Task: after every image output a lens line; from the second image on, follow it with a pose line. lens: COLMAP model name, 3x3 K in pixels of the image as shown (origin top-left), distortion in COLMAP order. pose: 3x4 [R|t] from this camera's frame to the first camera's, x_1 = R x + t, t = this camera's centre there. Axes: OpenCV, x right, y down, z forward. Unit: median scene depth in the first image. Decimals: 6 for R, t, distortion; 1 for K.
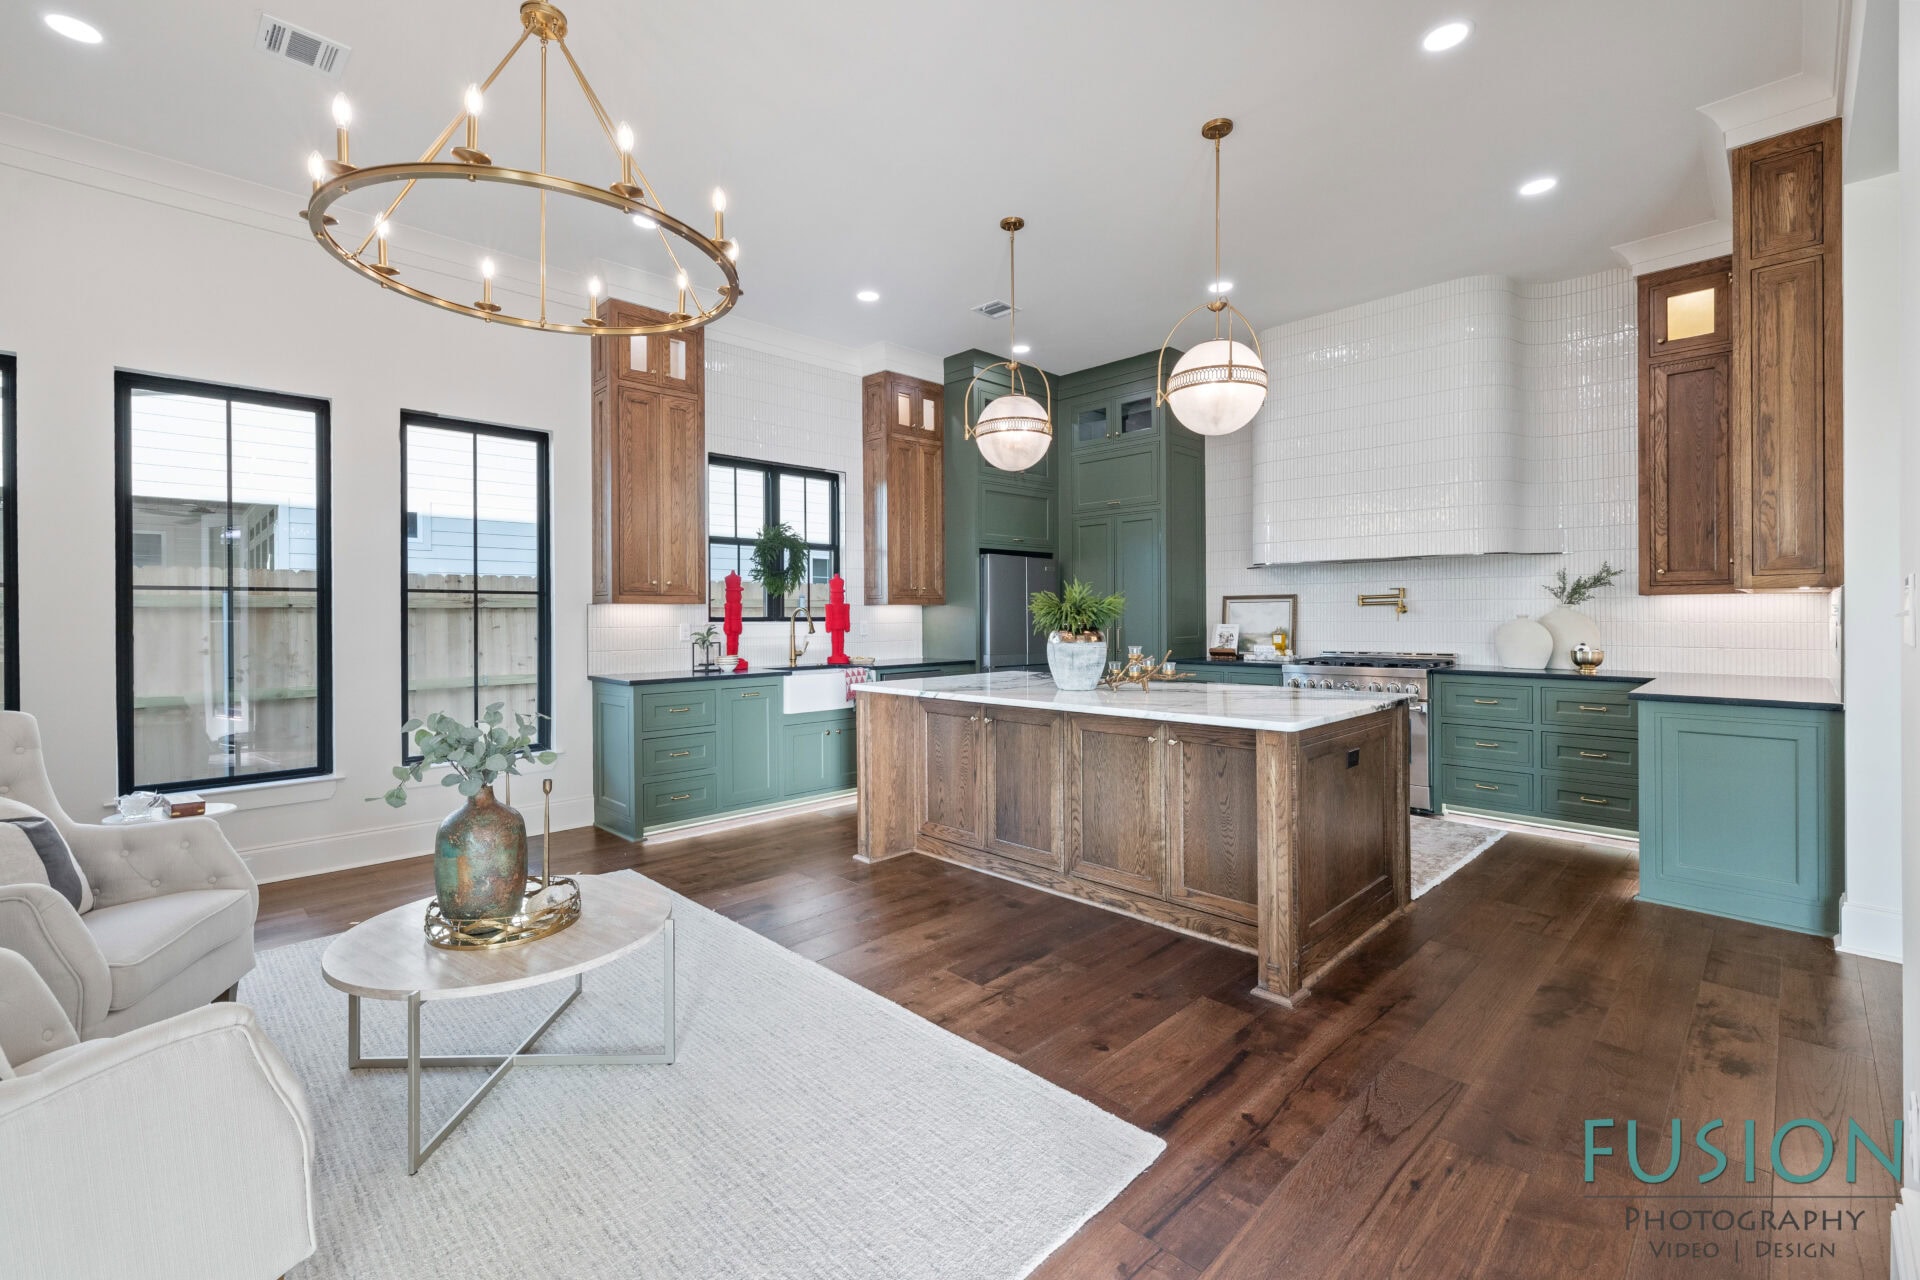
lens RADIAL K [[815.5, 0, 946.0], [0, 815.5, 624.8], [0, 0, 1]] dist [-0.007355, 0.000138]
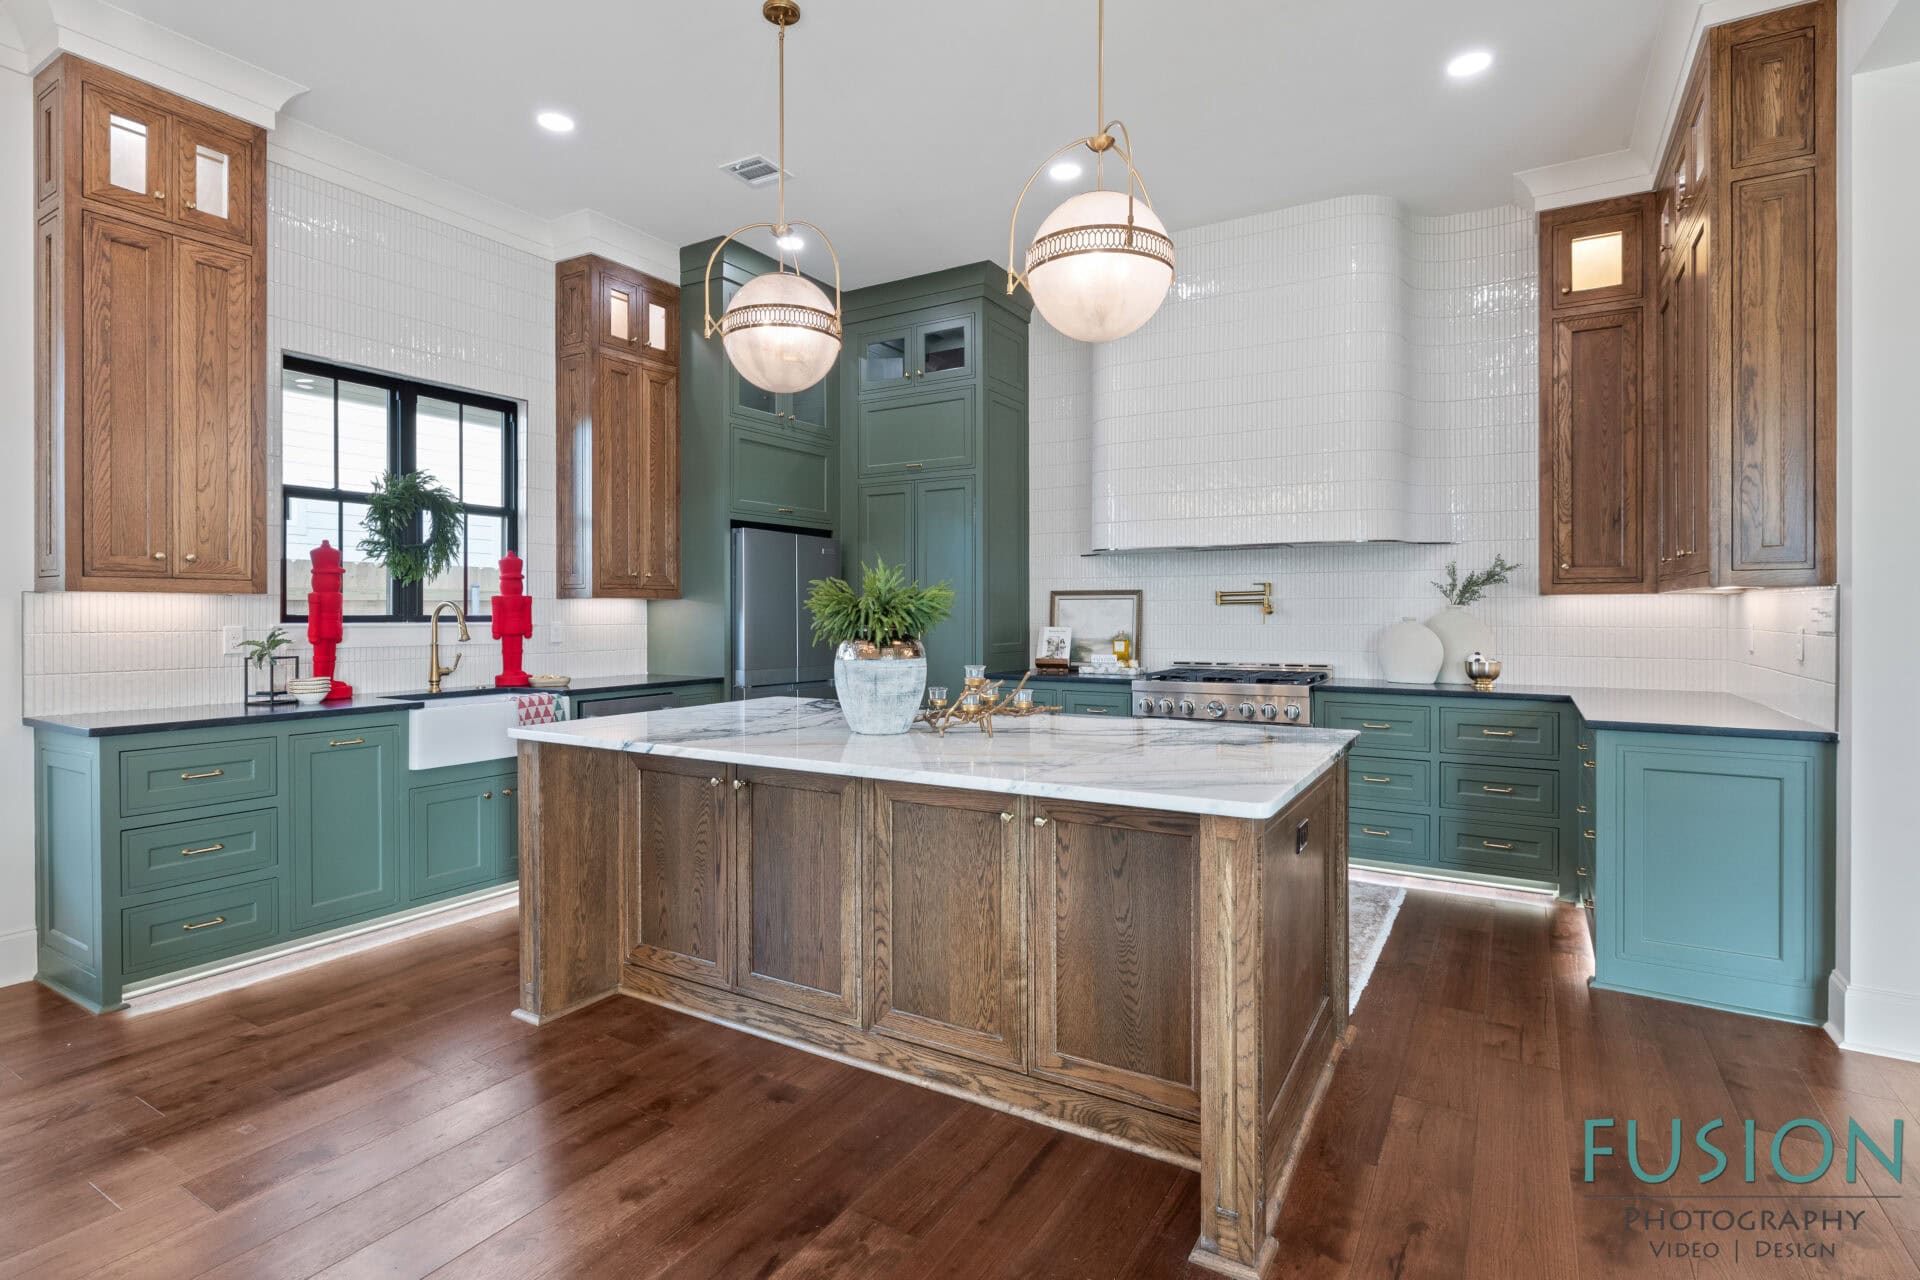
lens RADIAL K [[964.6, 0, 946.3], [0, 964.6, 615.7], [0, 0, 1]] dist [-0.001942, 0.001209]
pose [[0.967069, 0.004658, 0.254473, 0.013335], [-0.002363, 0.999954, -0.009323, -0.004246], [-0.254505, 0.008415, 0.967035, 0.201794]]
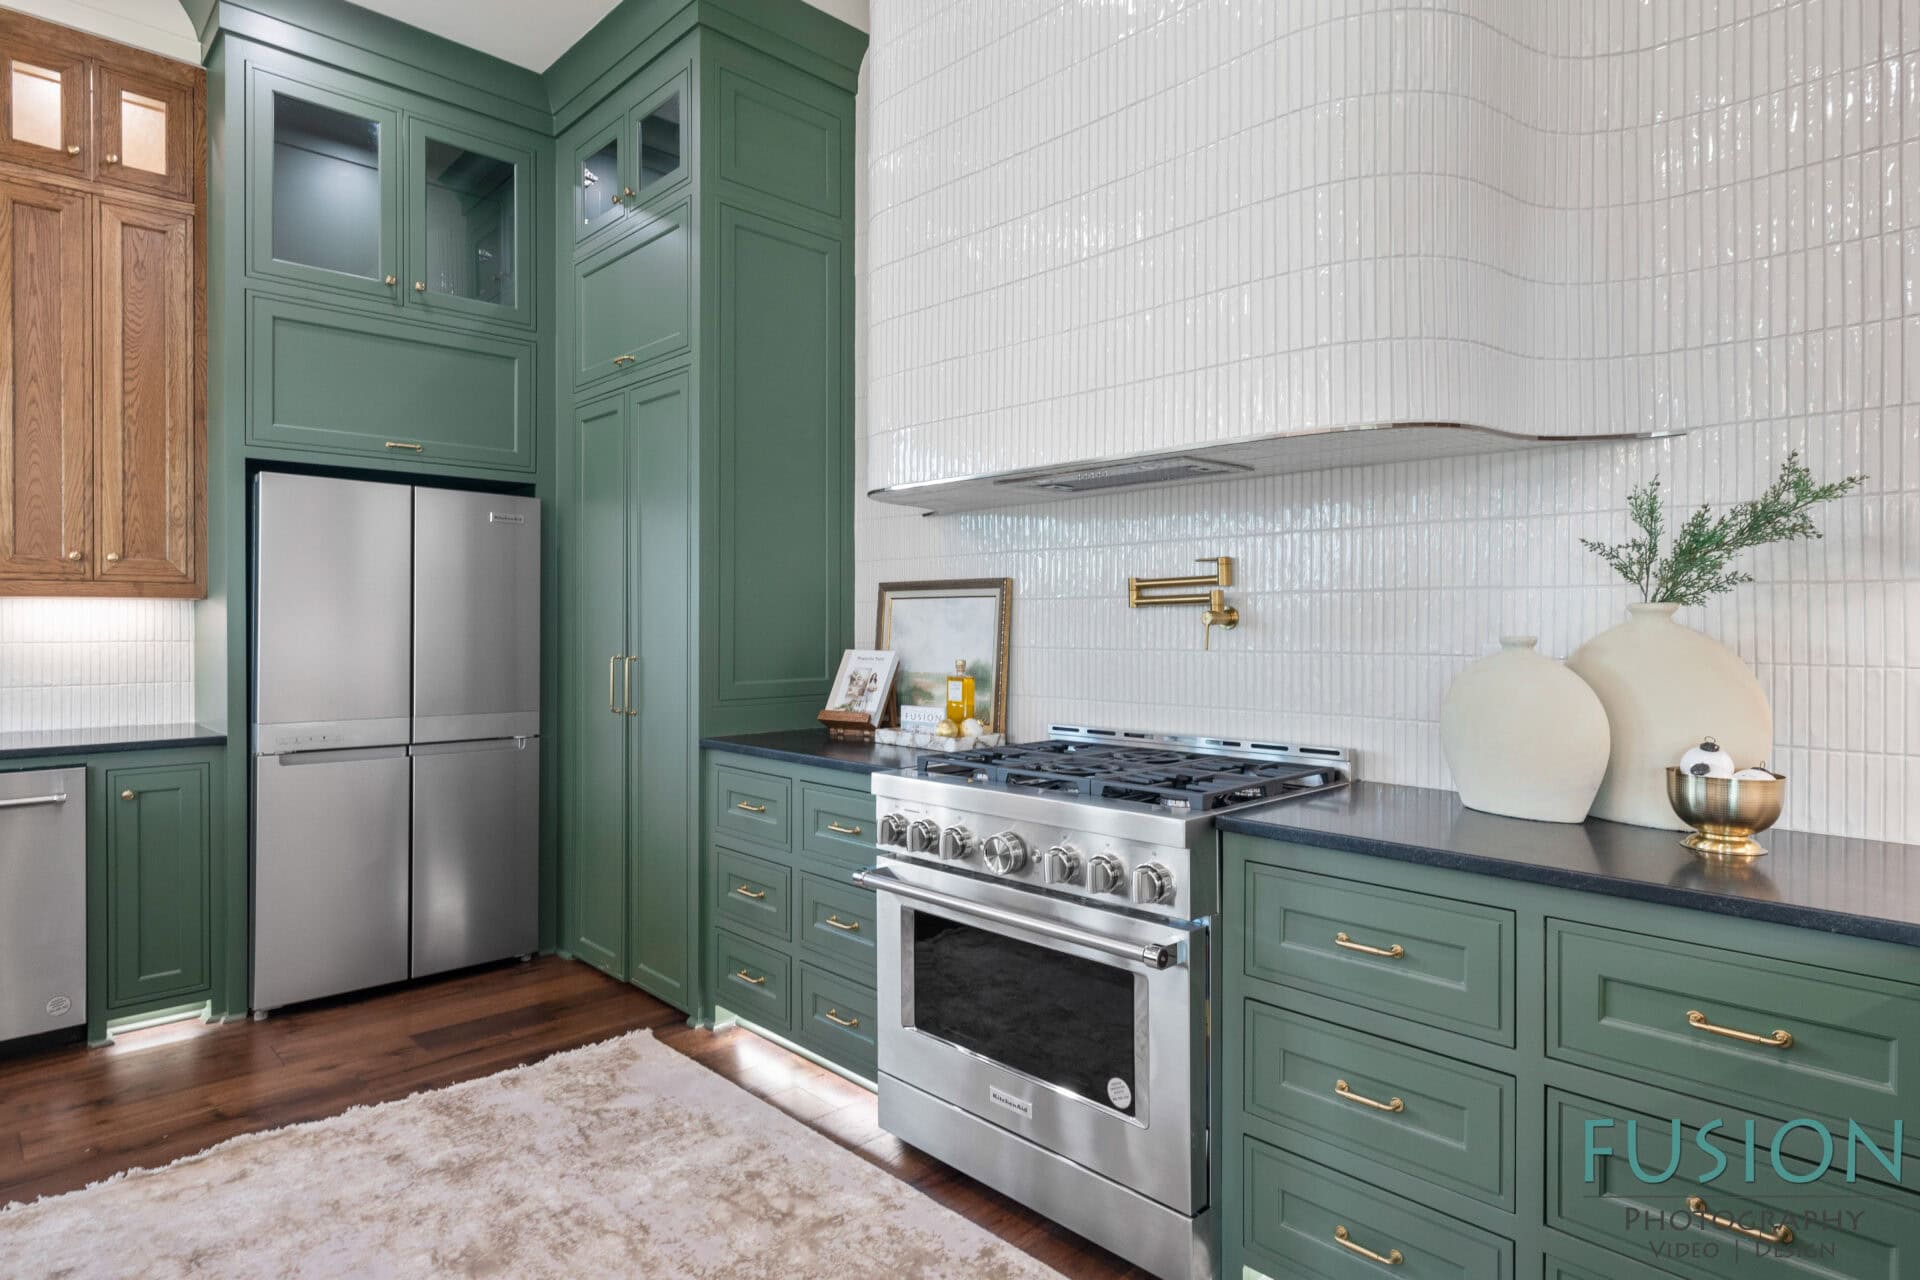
lens RADIAL K [[1029.3, 0, 949.9], [0, 1029.3, 647.5], [0, 0, 1]] dist [-0.028178, 0.000899]
pose [[0.999881, 0.012641, 0.008888, 0.555540], [-0.012708, 0.999891, 0.007571, -0.009853], [-0.008792, -0.007683, 0.999932, 0.699077]]
